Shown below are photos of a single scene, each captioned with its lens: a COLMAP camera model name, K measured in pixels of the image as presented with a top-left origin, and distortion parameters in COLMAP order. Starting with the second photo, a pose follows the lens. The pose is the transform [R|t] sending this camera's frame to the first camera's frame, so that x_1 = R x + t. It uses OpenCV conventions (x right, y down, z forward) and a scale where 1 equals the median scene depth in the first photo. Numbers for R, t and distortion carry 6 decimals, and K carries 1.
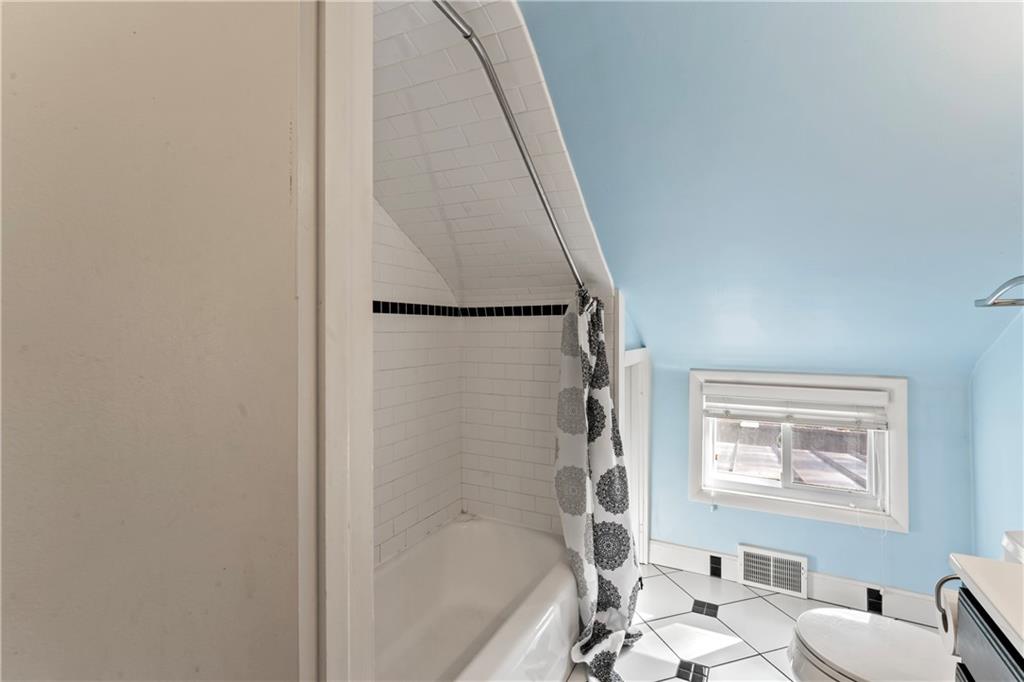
lens RADIAL K [[464.4, 0, 511.4], [0, 464.4, 336.6], [0, 0, 1]] dist [-0.008706, 0.001790]
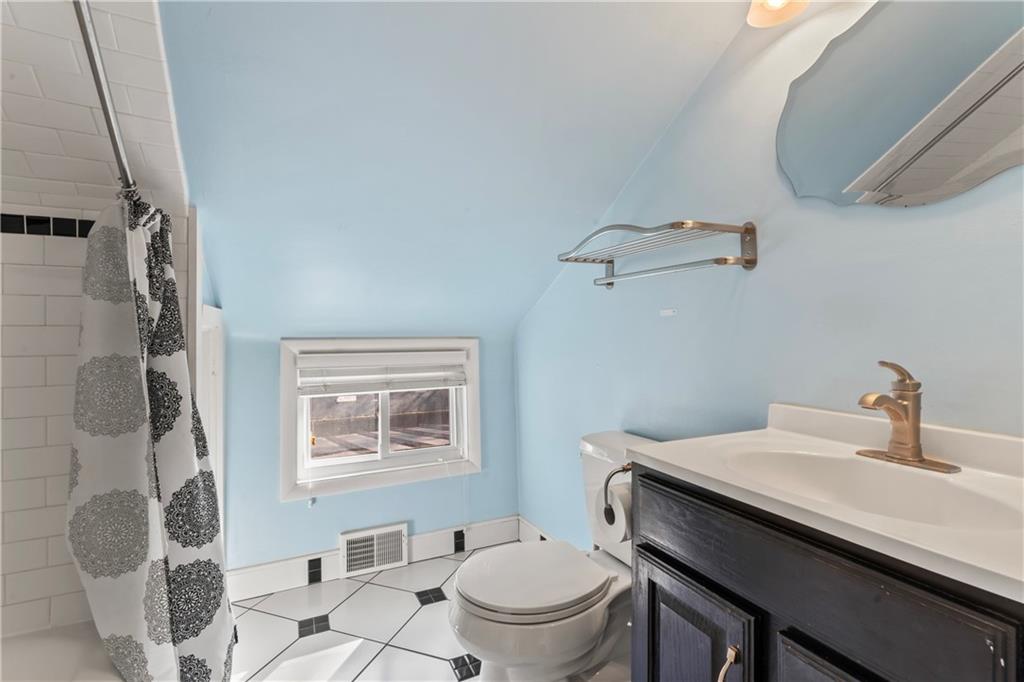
lens RADIAL K [[464.4, 0, 509.1], [0, 464.4, 333.6], [0, 0, 1]] dist [-0.008706, 0.001790]
pose [[0.586275, 0.001191, 0.810111, -0.043458], [0.011683, 0.999883, -0.009924, 0.091913], [-0.810028, 0.015283, 0.586192, 0.254183]]
